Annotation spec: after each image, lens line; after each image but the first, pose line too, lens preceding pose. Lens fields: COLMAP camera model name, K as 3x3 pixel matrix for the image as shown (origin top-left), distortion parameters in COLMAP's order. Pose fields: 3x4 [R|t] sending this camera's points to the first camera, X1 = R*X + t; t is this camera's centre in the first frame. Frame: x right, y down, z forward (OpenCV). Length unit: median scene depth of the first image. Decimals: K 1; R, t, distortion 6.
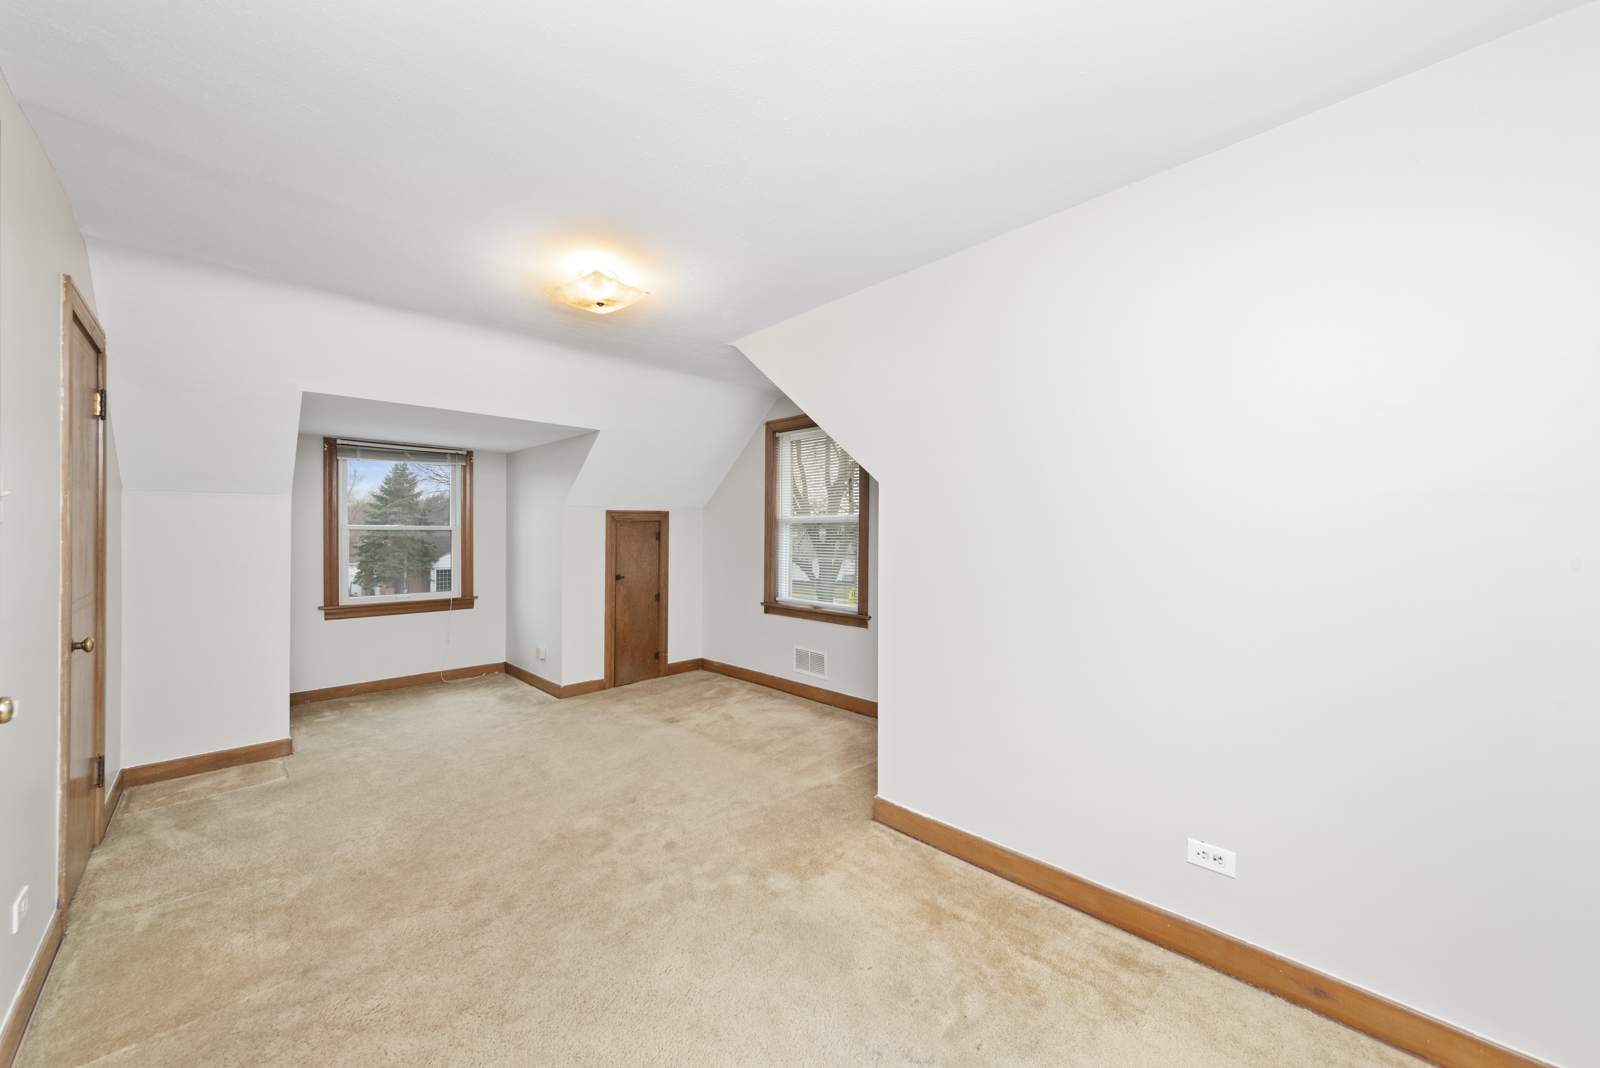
lens RADIAL K [[570.7, 0, 804.3], [0, 570.7, 538.9], [0, 0, 1]] dist [-0.000547, -0.000005]
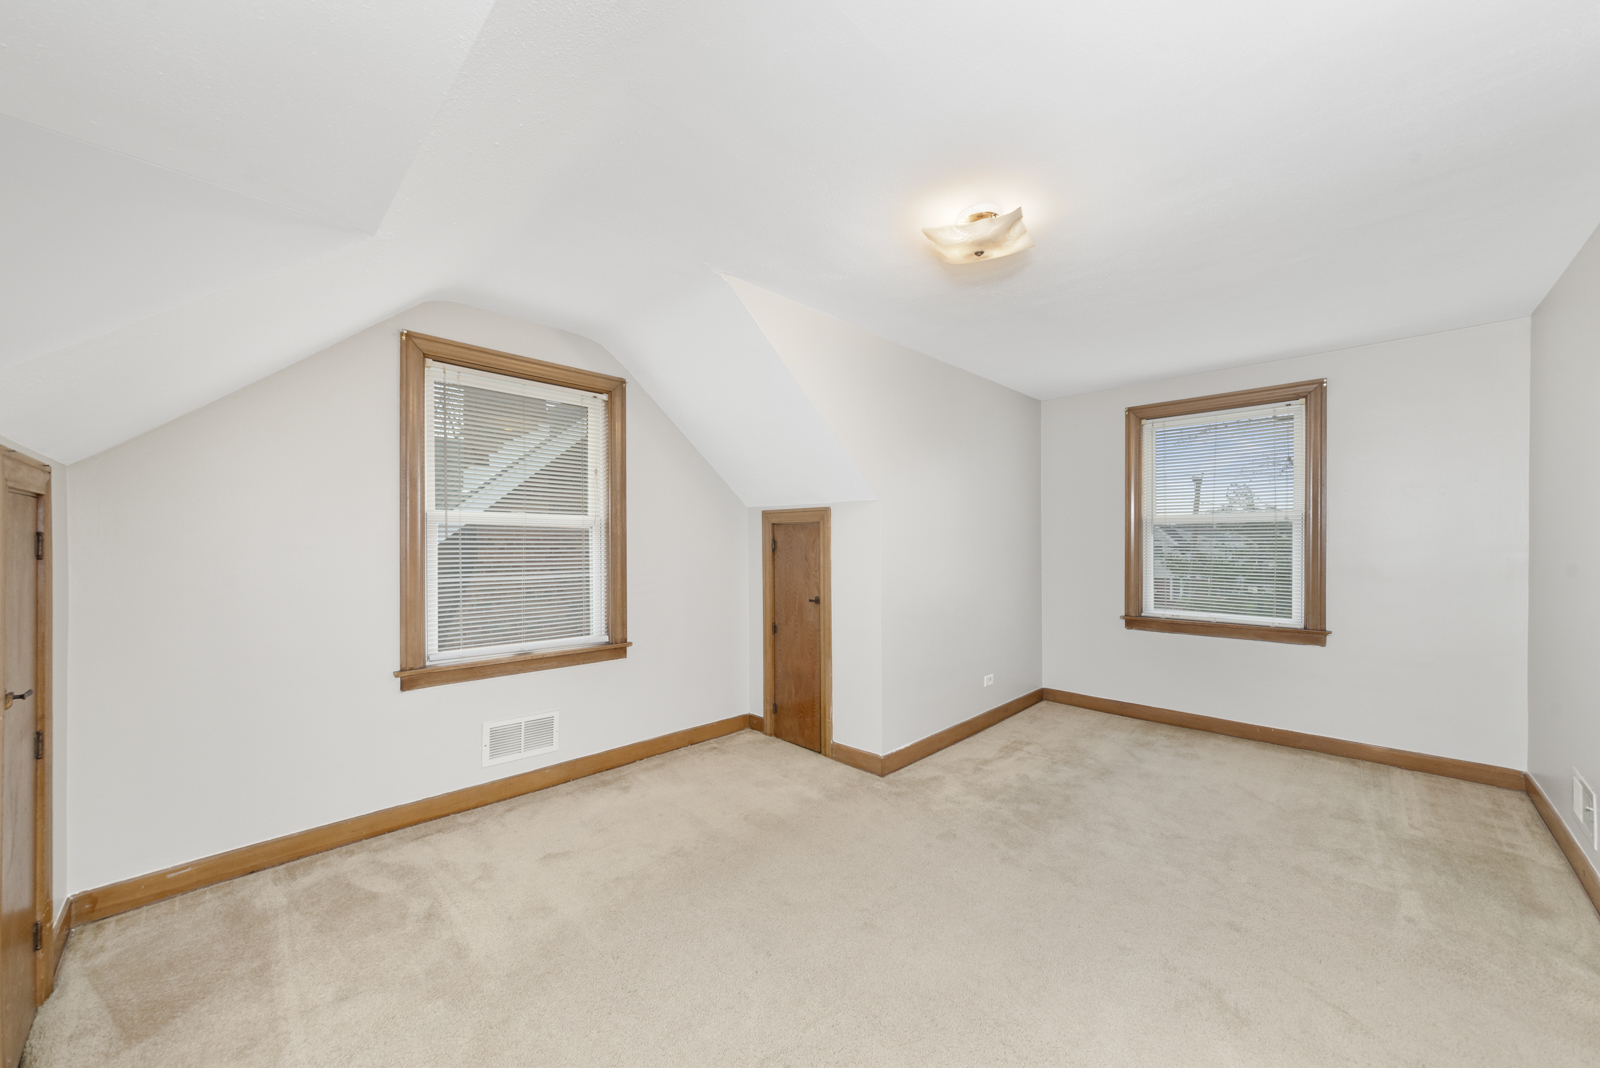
lens RADIAL K [[570.7, 0, 804.3], [0, 570.7, 538.9], [0, 0, 1]] dist [-0.000547, -0.000005]
pose [[0.007252, 0.006243, 0.999954, -0.668397], [0.001016, 0.999980, -0.006250, -0.008822], [-0.999973, 0.001061, 0.007246, 0.693694]]
